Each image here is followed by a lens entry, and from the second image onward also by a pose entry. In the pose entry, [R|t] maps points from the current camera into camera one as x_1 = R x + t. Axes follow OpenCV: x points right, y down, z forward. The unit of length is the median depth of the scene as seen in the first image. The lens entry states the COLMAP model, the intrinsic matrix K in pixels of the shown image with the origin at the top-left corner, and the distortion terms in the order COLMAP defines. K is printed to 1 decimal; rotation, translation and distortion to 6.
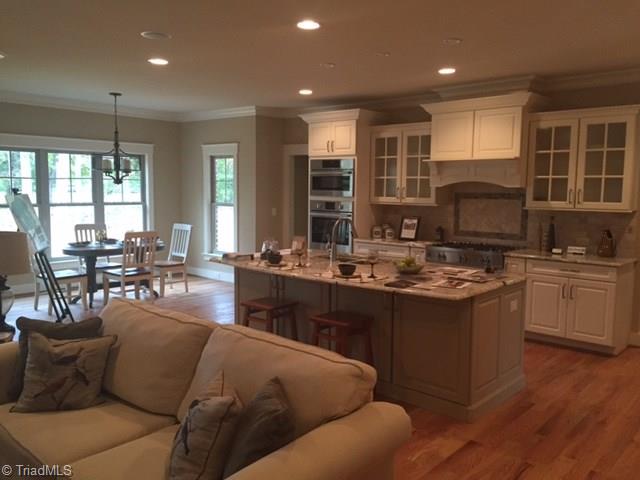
lens RADIAL K [[544.2, 0, 320.0], [0, 544.2, 240.0], [0, 0, 1]] dist [0.089052, -0.113517]
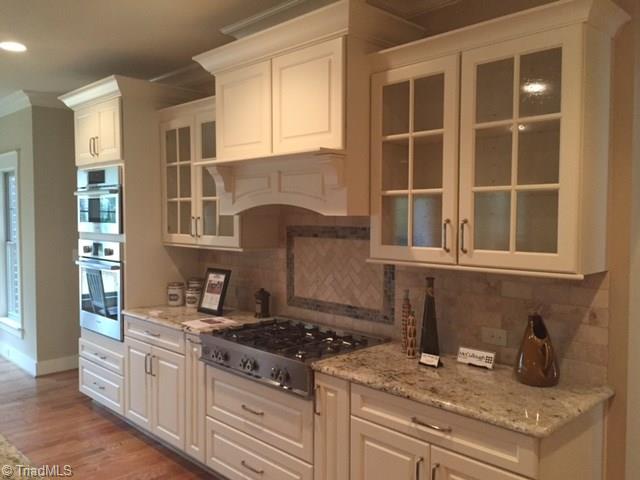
lens RADIAL K [[544.2, 0, 320.0], [0, 544.2, 240.0], [0, 0, 1]] dist [0.089052, -0.113517]
pose [[0.996697, -0.010809, -0.080482, 0.356956], [0.006916, 0.998799, -0.048501, -0.051472], [0.080910, 0.047784, 0.995575, 0.522451]]
